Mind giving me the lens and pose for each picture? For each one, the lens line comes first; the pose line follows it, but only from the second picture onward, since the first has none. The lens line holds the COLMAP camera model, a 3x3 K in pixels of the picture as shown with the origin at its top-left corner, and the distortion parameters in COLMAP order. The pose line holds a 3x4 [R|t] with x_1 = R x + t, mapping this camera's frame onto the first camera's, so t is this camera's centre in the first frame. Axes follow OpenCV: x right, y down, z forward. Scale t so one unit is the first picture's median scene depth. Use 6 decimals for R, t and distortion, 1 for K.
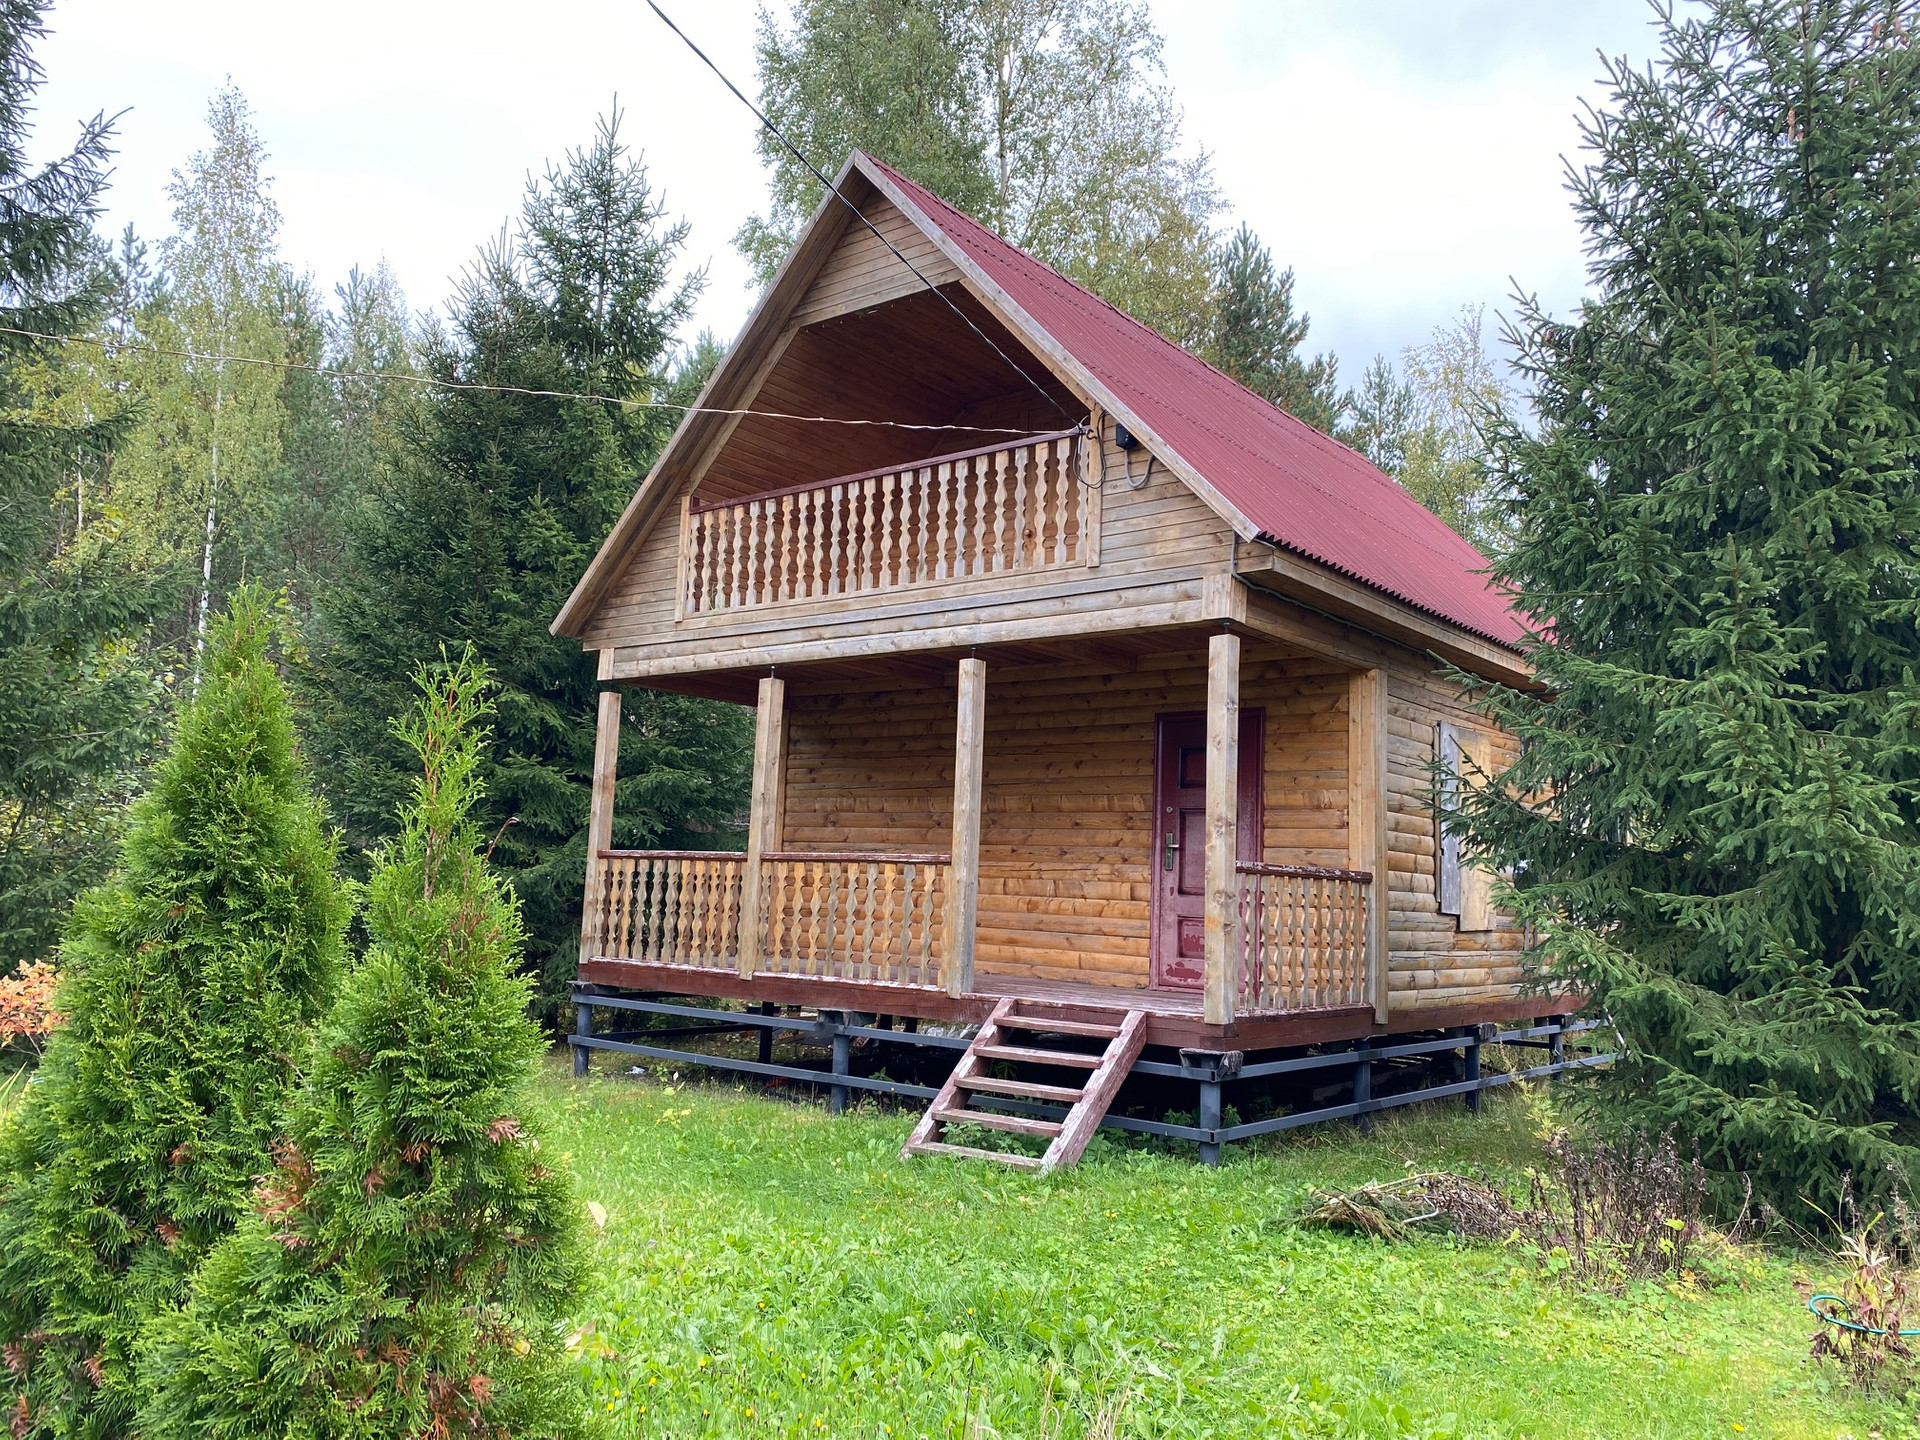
lens RADIAL K [[1457.3, 0, 970.7], [0, 1457.3, 711.0], [0, 0, 1]] dist [0.039681, -0.036106]
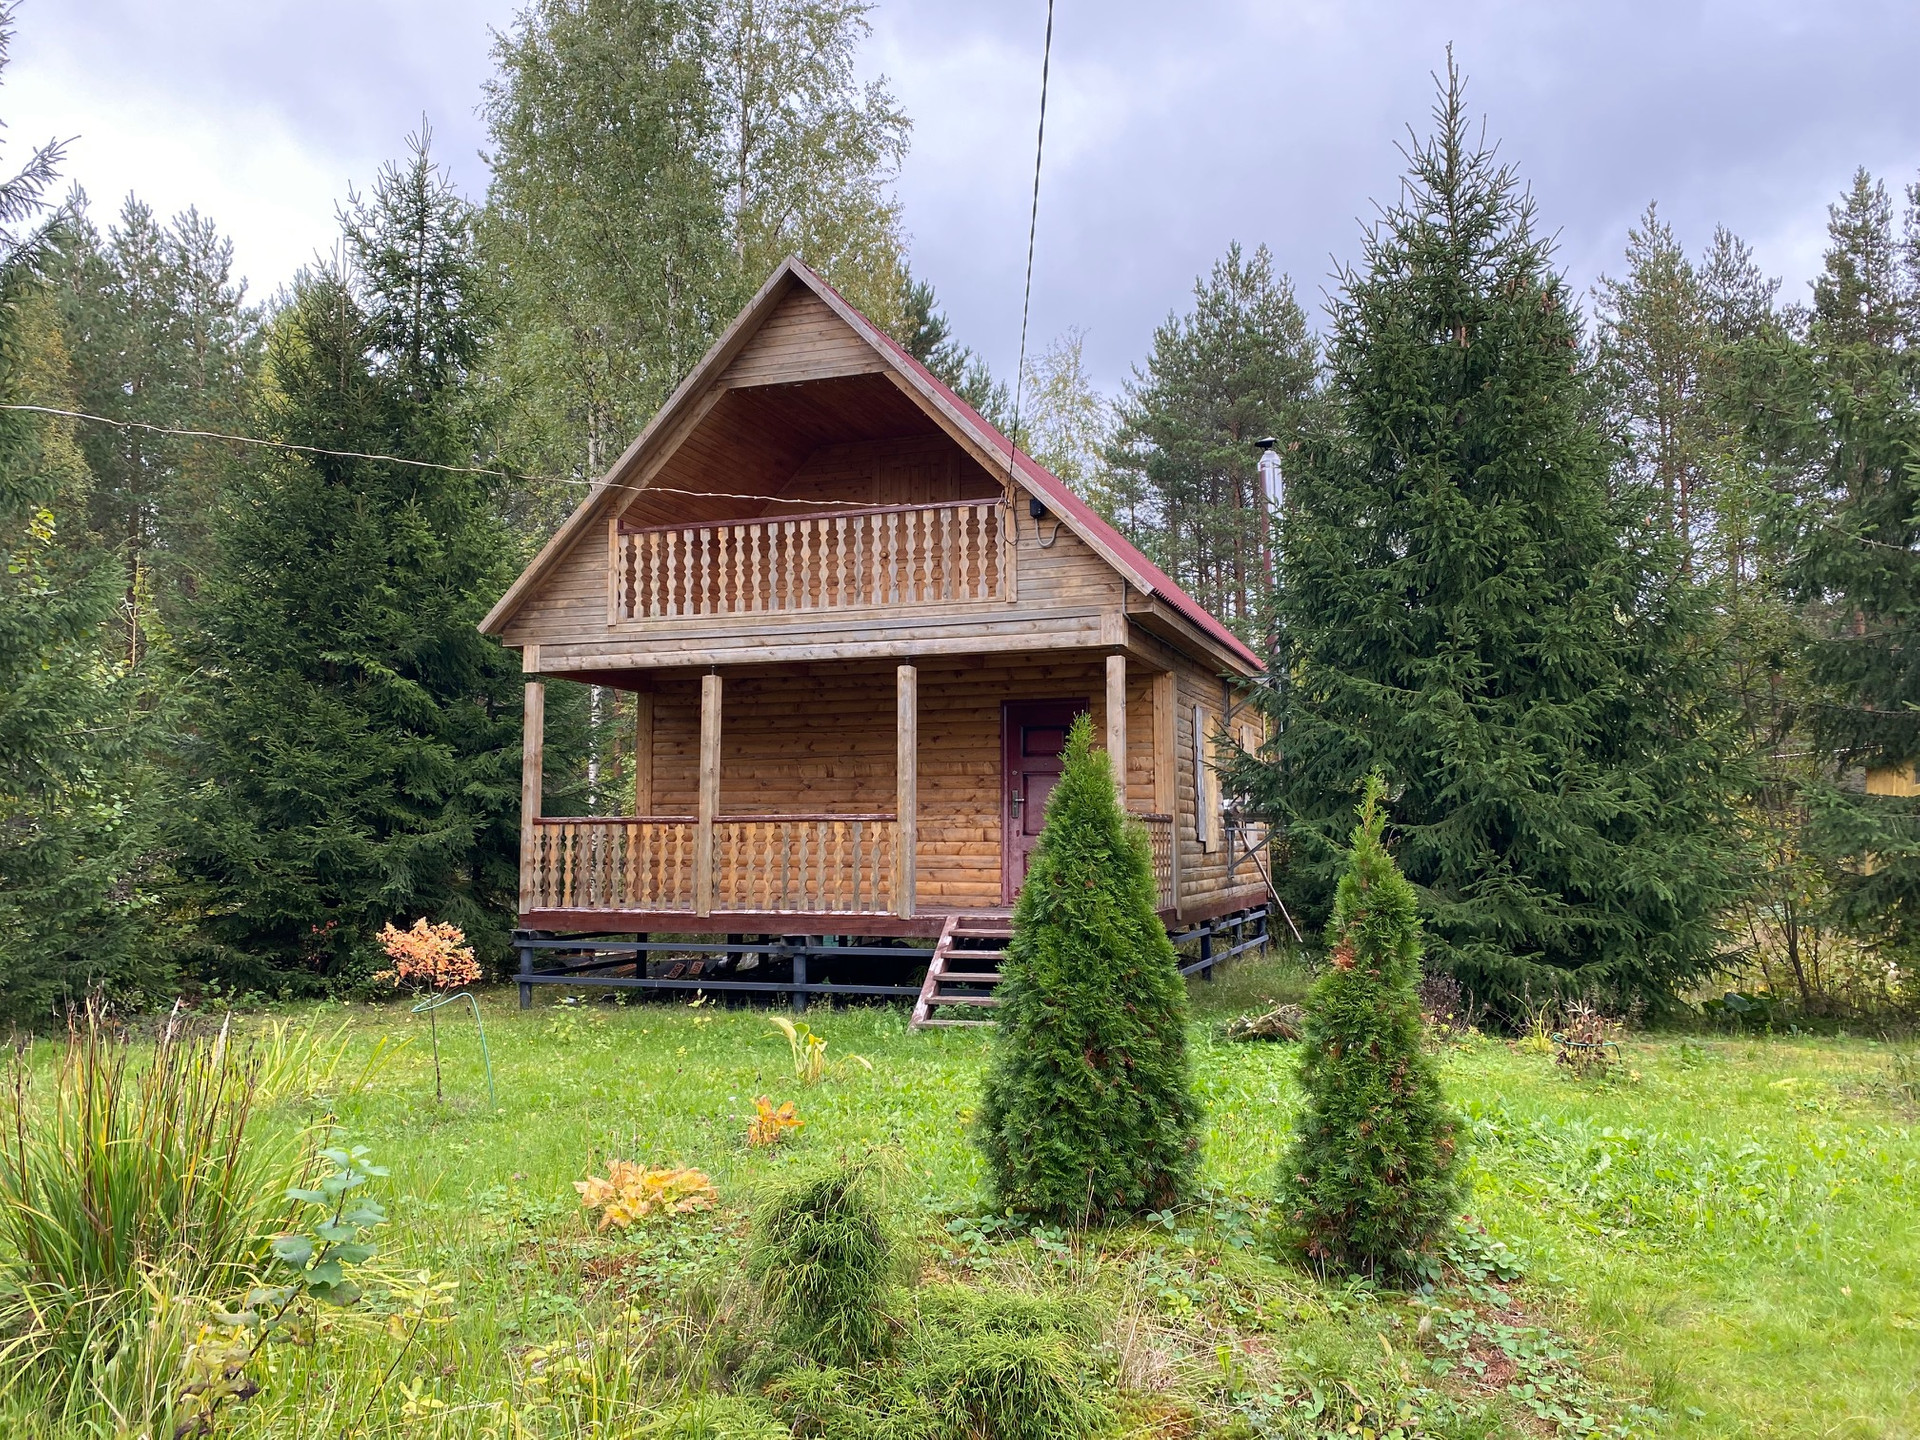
lens RADIAL K [[1457.3, 0, 939.4], [0, 1457.3, 715.4], [0, 0, 1]] dist [0.039681, -0.036106]
pose [[0.947318, -0.013353, 0.320017, -0.359211], [-0.001762, 0.998898, 0.046896, -0.048055], [-0.320291, -0.044989, 0.946250, -0.241809]]
